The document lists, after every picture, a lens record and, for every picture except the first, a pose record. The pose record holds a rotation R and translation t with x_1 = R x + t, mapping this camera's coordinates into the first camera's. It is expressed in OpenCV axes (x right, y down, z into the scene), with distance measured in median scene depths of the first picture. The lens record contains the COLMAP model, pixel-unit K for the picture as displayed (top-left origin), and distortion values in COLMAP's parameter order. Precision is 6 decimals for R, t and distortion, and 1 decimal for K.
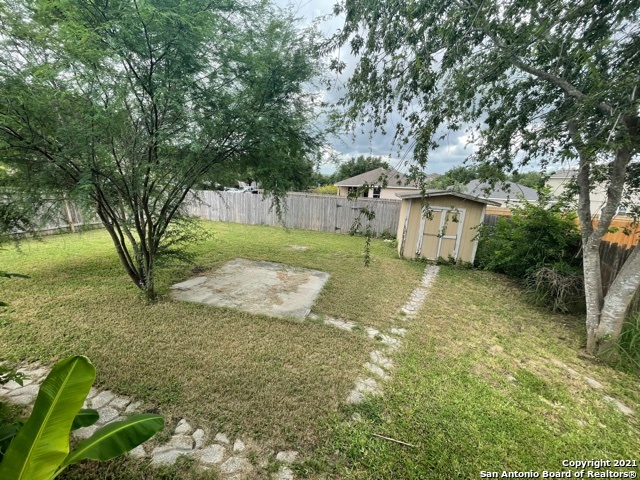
lens RADIAL K [[257.7, 0, 319.0], [0, 257.7, 239.4], [0, 0, 1]] dist [0.000327, -0.001658]
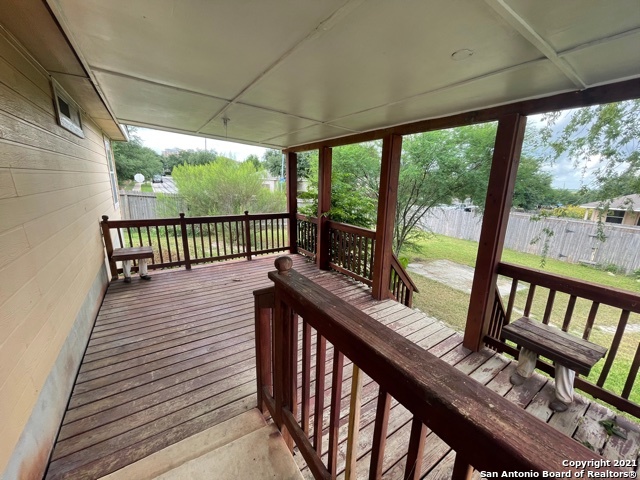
lens RADIAL K [[257.7, 0, 321.4], [0, 257.7, 241.1], [0, 0, 1]] dist [0.000327, -0.001658]
pose [[0.729599, 0.142059, -0.668957, 0.048051], [-0.173460, 0.984640, 0.019912, 0.032285], [0.661511, 0.101509, 0.743034, -0.213050]]
